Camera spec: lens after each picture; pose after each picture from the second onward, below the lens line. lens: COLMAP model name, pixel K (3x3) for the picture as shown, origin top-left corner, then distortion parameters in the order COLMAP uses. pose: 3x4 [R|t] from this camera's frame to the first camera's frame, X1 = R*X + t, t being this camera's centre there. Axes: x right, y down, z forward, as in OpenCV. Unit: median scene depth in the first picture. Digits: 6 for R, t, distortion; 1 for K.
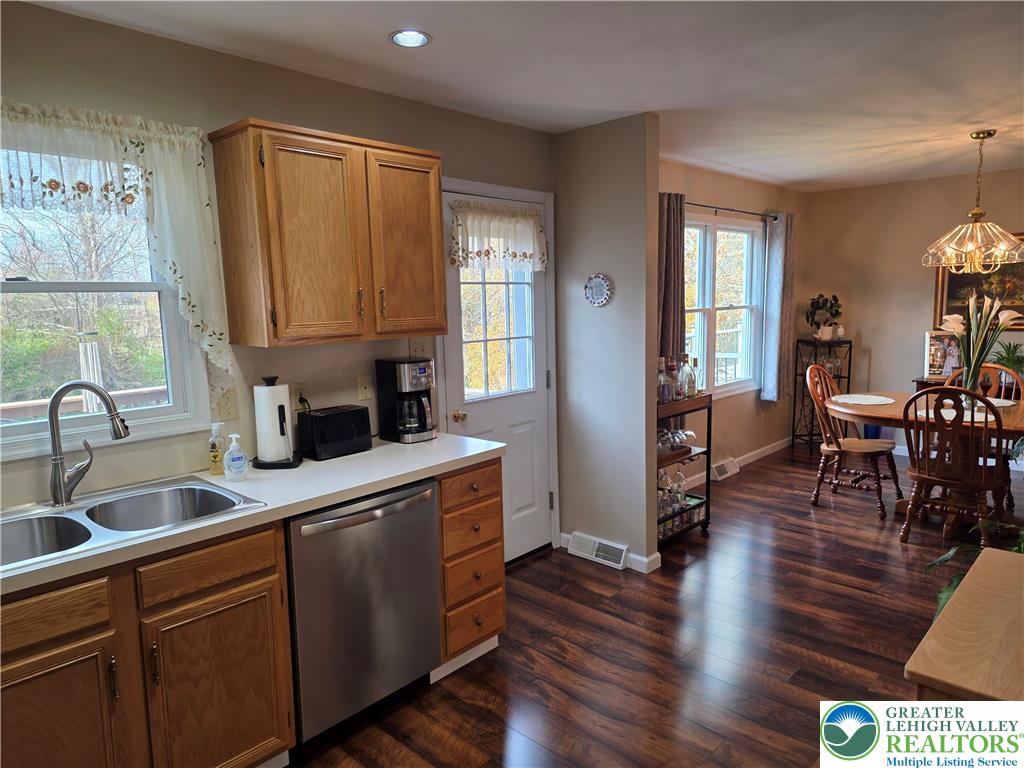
lens RADIAL K [[672.7, 0, 520.0], [0, 672.7, 388.2], [0, 0, 1]] dist [0.086098, -0.076967]
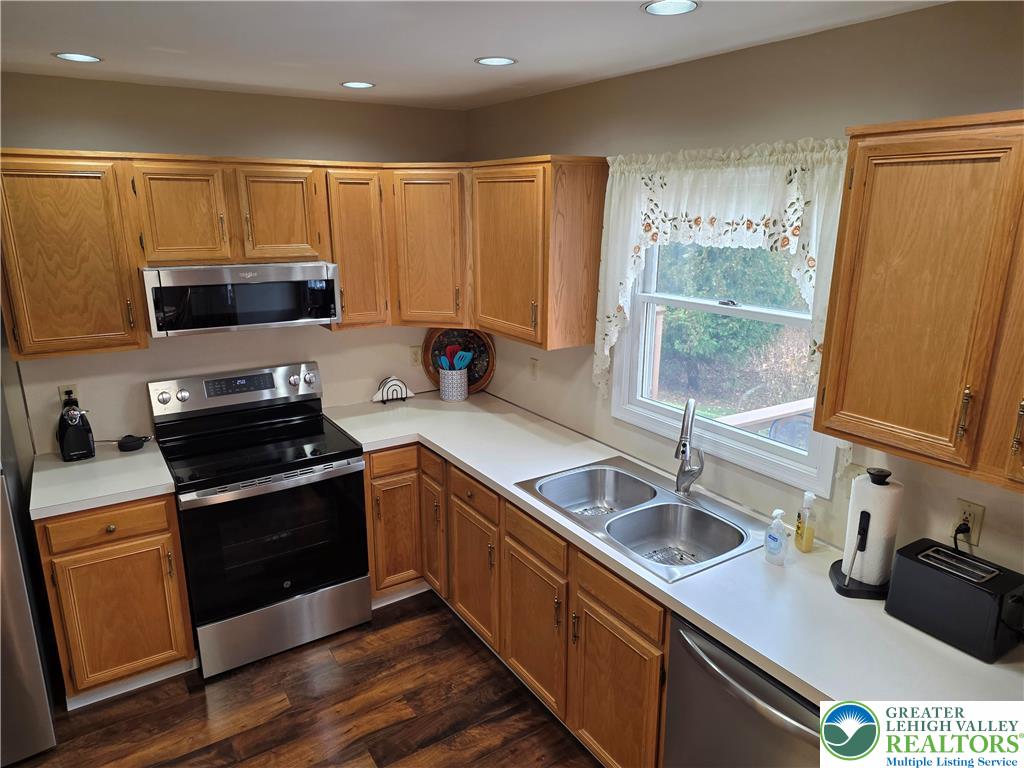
lens RADIAL K [[672.7, 0, 506.9], [0, 672.7, 388.1], [0, 0, 1]] dist [0.086098, -0.076967]
pose [[-0.245488, 0.279134, -0.928343, 0.169401], [-0.124447, 0.940649, 0.315742, -0.124129], [0.961378, 0.193040, -0.196181, 0.329432]]
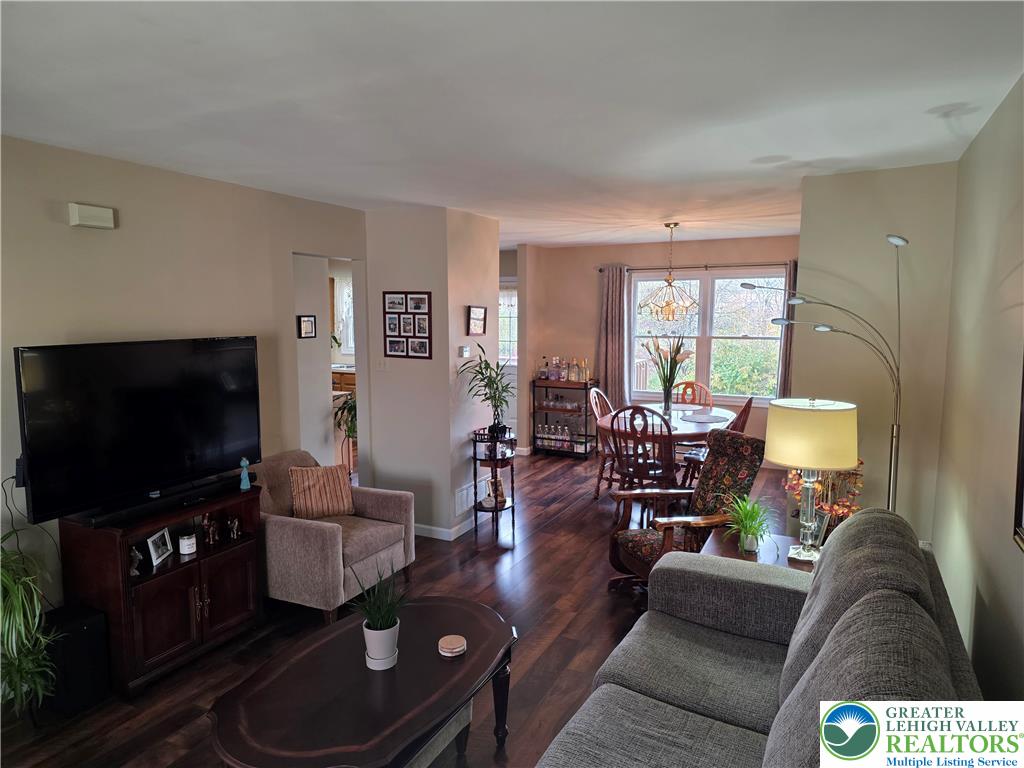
lens RADIAL K [[672.7, 0, 508.9], [0, 672.7, 389.8], [0, 0, 1]] dist [0.086098, -0.076967]
pose [[0.290473, 0.137886, -0.946897, 1.395423], [-0.135112, 0.985559, 0.102068, -0.092271], [0.947296, 0.098289, 0.304908, 0.201484]]
